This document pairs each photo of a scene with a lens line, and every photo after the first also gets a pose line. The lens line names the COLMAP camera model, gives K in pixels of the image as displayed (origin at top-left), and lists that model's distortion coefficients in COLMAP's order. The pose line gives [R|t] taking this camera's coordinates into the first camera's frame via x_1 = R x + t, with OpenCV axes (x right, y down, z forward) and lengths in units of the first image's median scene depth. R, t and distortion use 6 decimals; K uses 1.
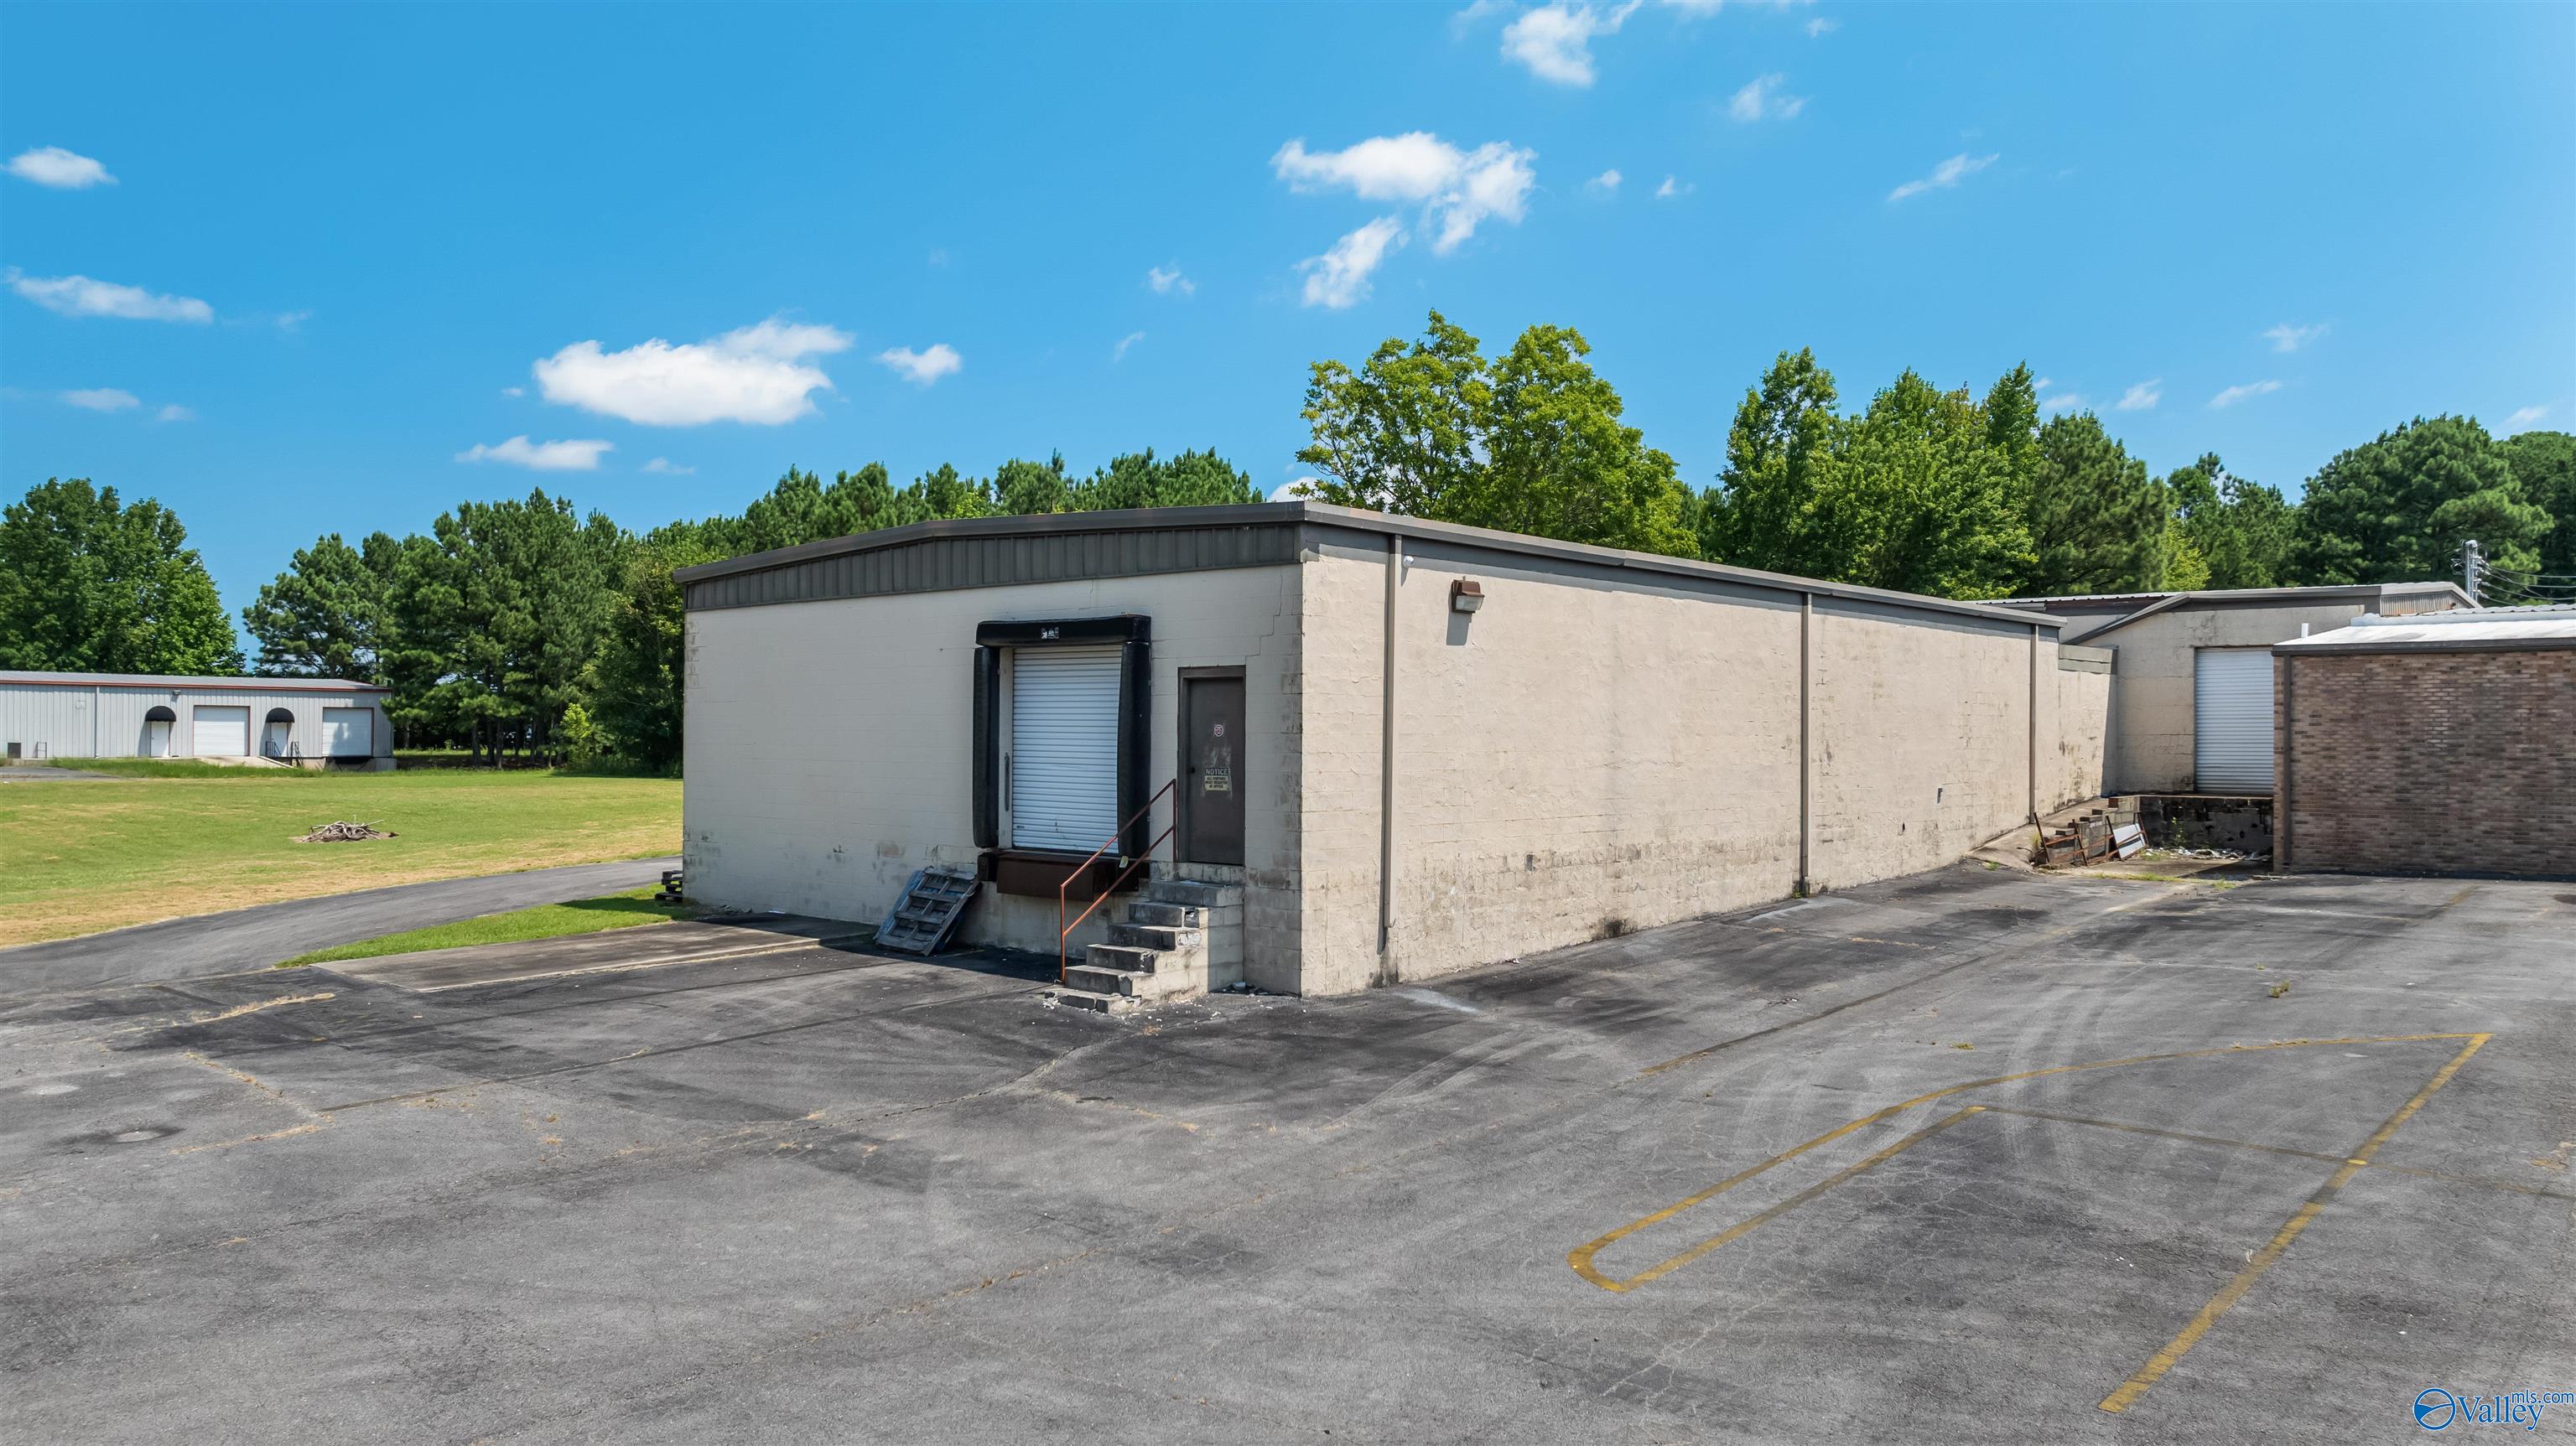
lens RADIAL K [[1798.0, 0, 1285.1], [0, 1798.0, 718.3], [0, 0, 1]] dist [-0.034815, 0.028524]
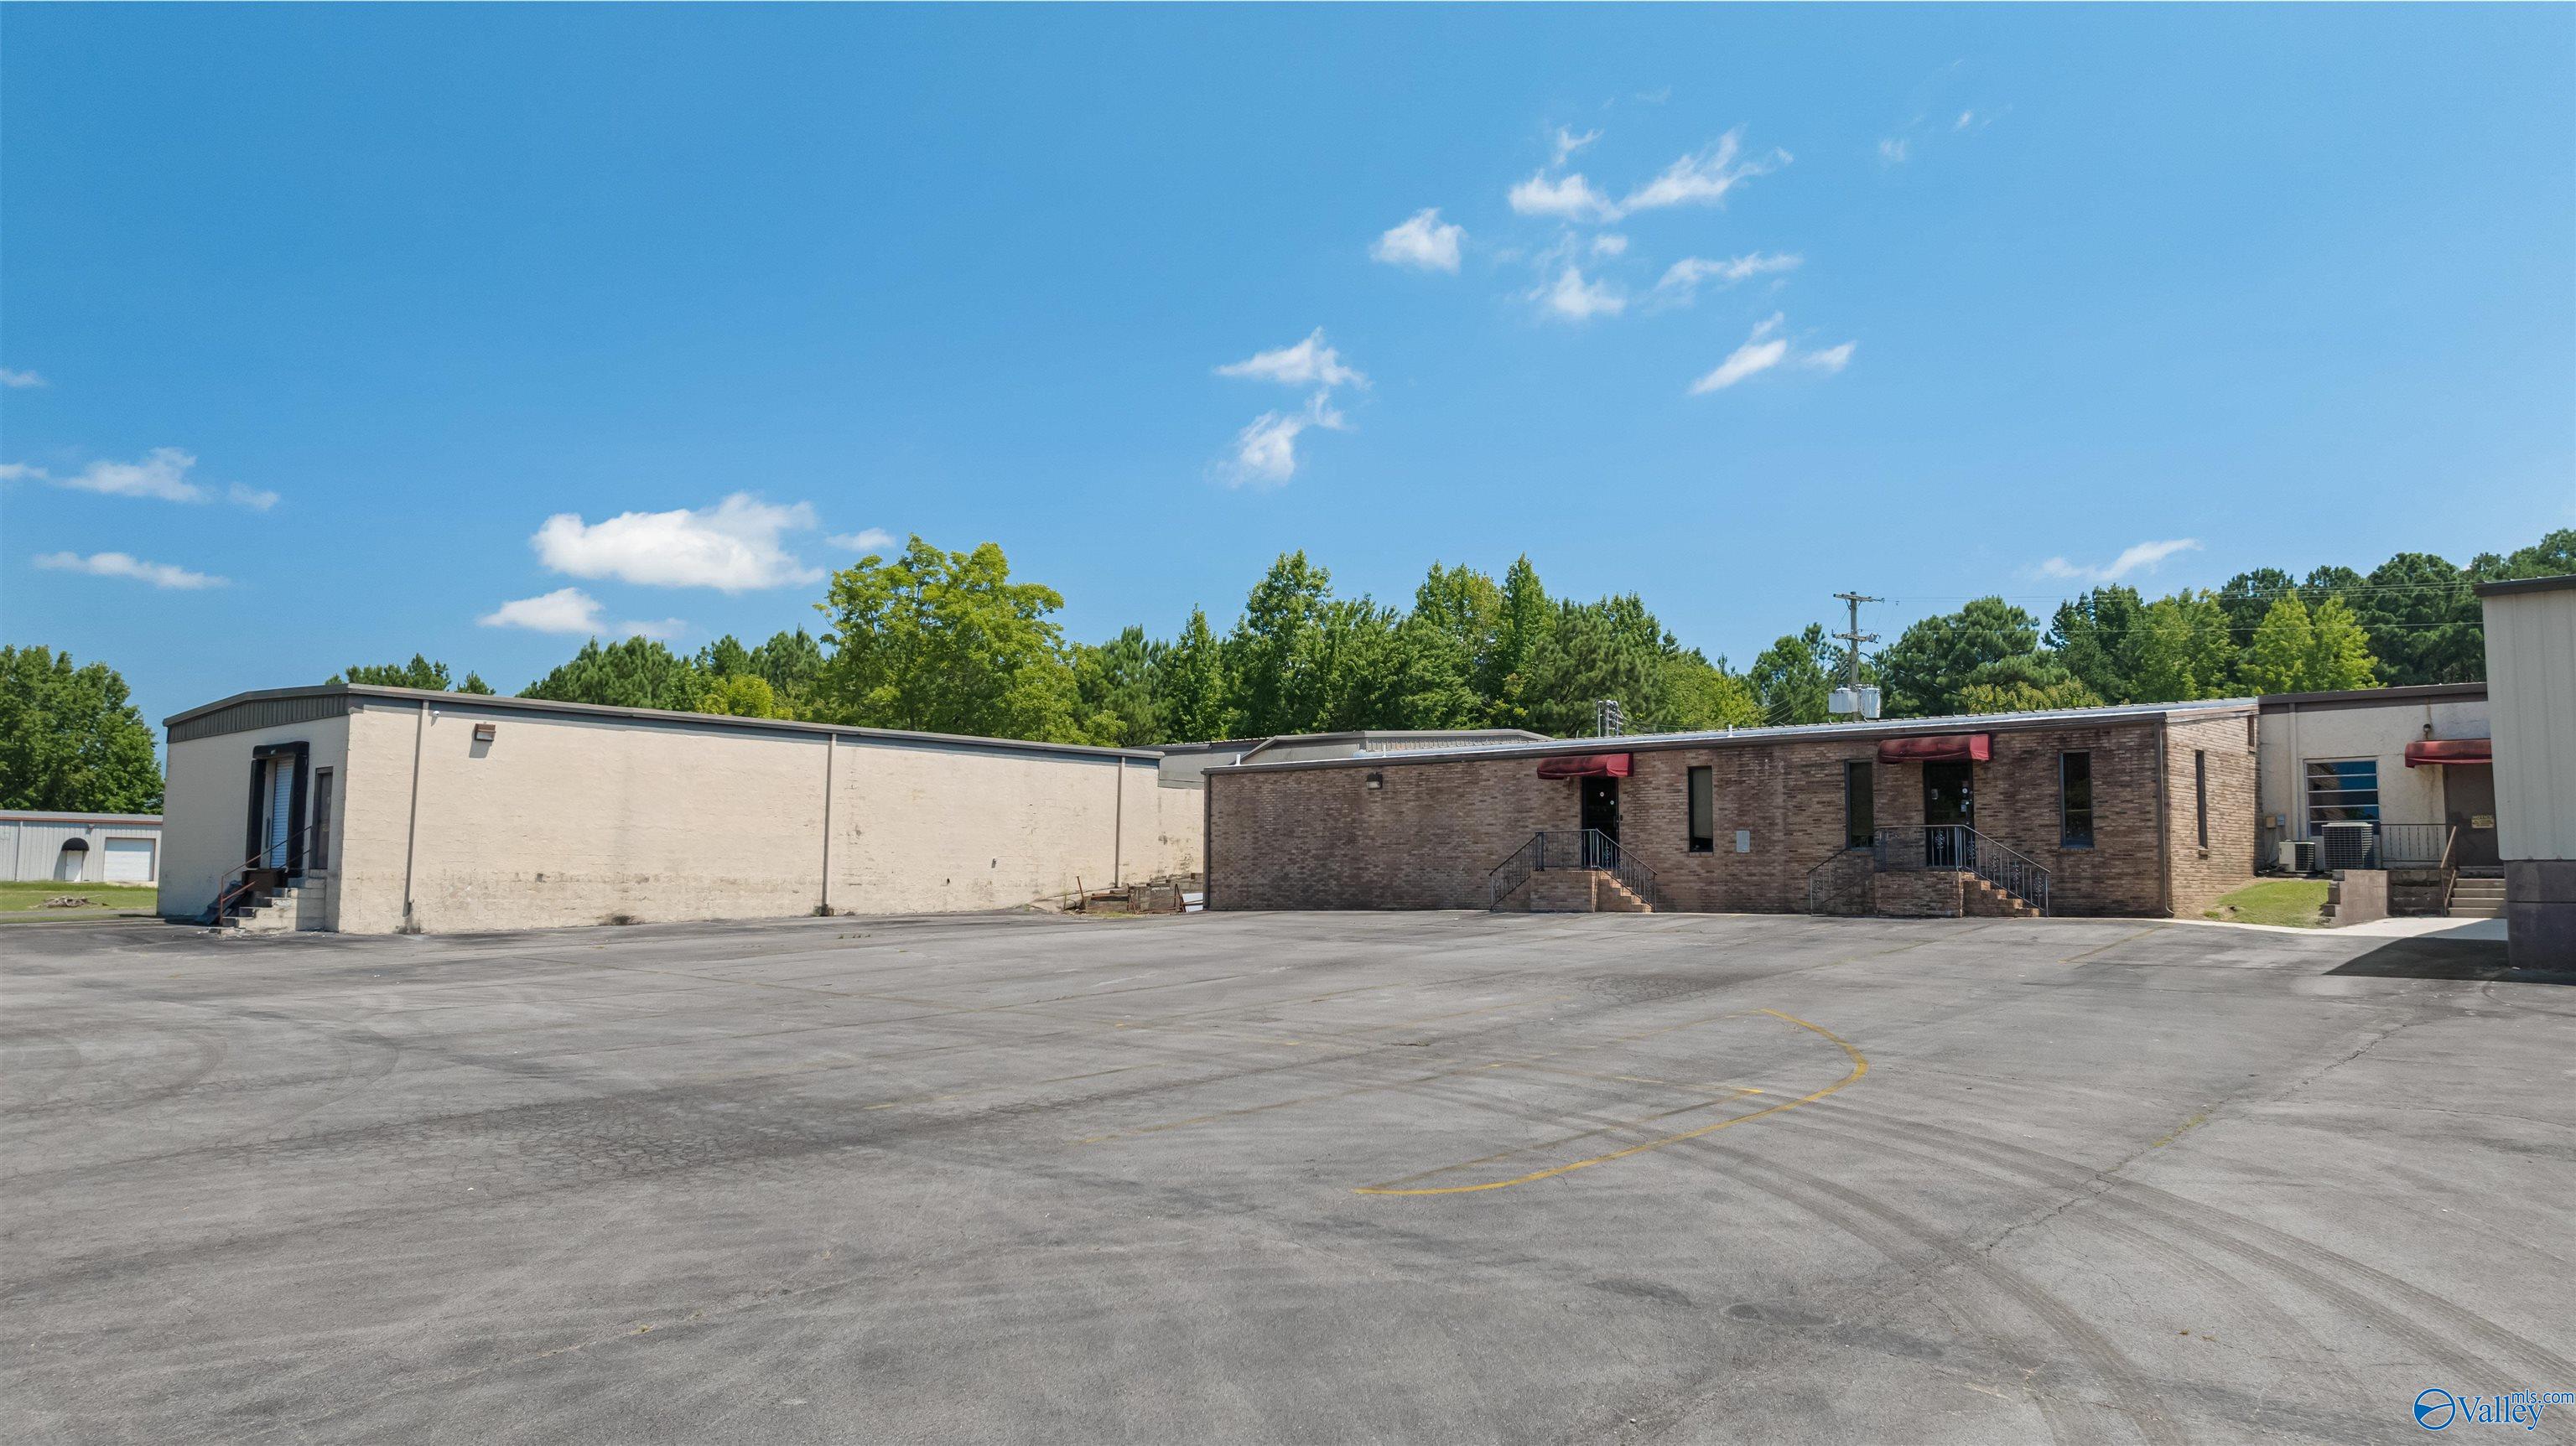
lens RADIAL K [[1798.0, 0, 1276.2], [0, 1798.0, 708.5], [0, 0, 1]] dist [-0.034815, 0.028524]
pose [[0.999766, -0.000372, -0.021614, 0.260094], [-0.001631, 0.995703, -0.092588, 0.021314], [0.021556, 0.092601, 0.995470, -0.230082]]
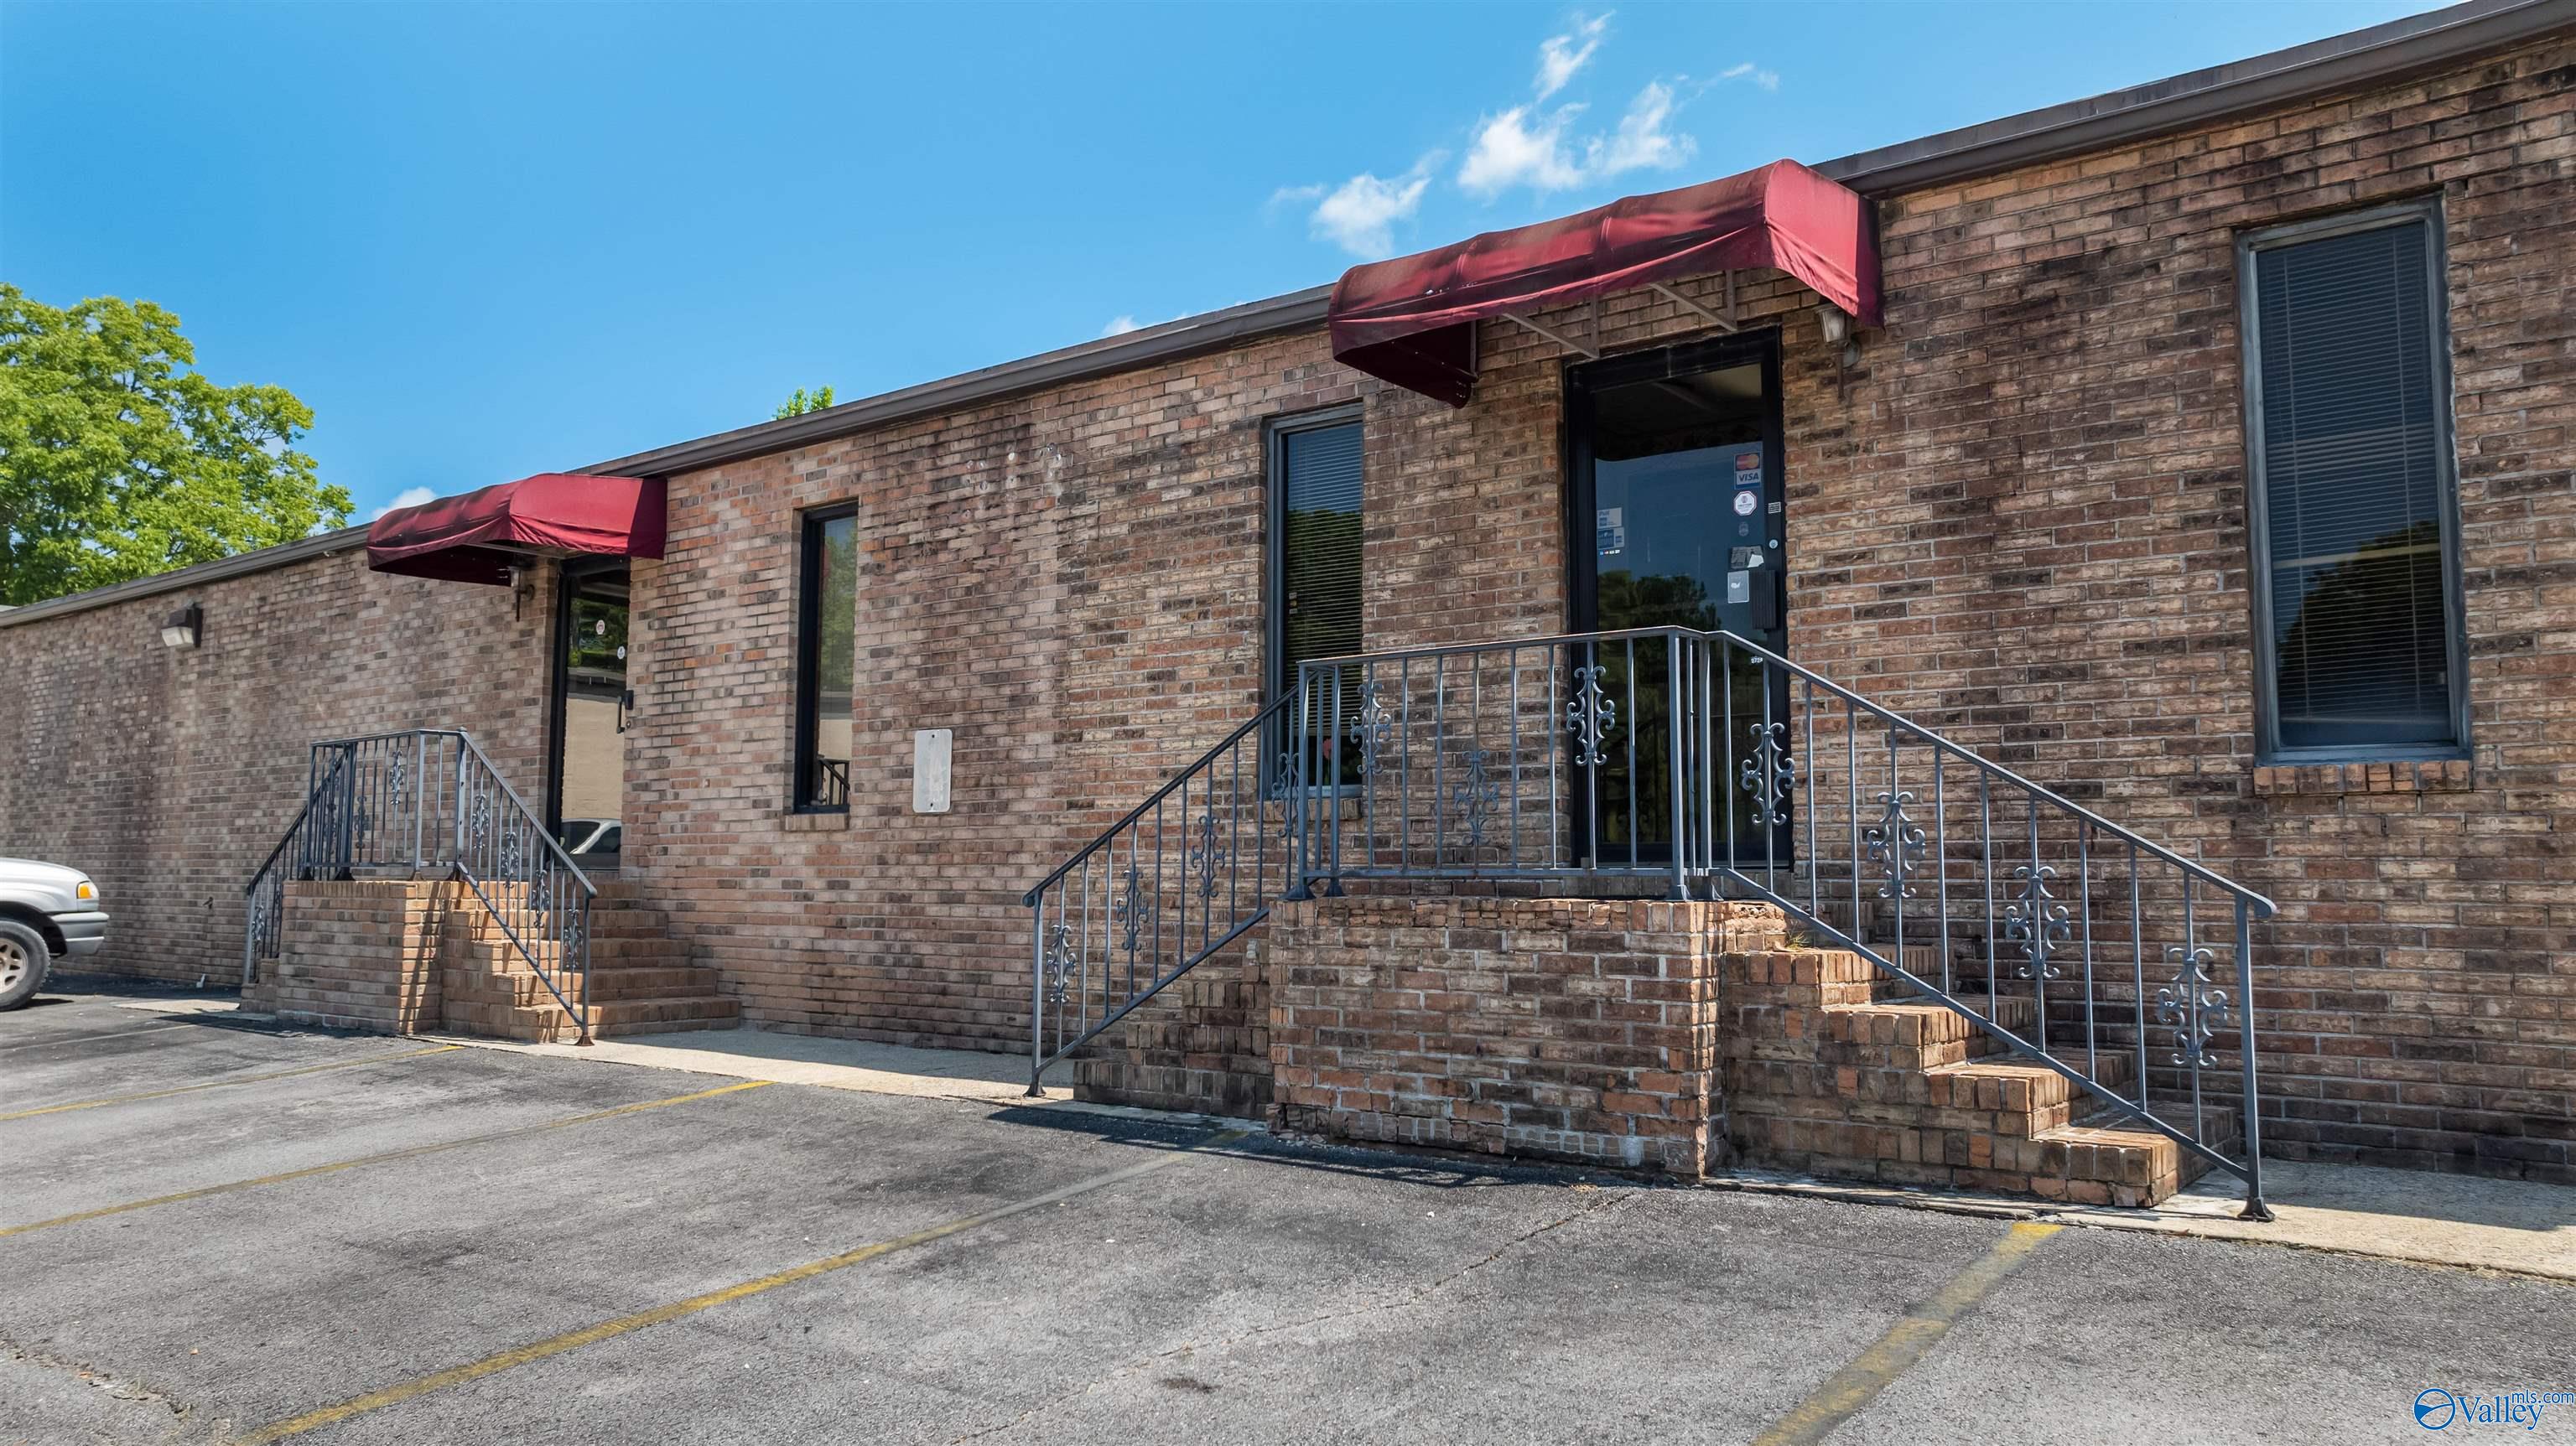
lens RADIAL K [[1798.0, 0, 1265.3], [0, 1798.0, 686.0], [0, 0, 1]] dist [-0.034815, 0.028524]
pose [[0.998404, 0.008020, 0.055903, 0.393685], [-0.002183, 0.994605, -0.103712, 0.019206], [-0.056433, 0.103424, 0.993035, 0.134090]]
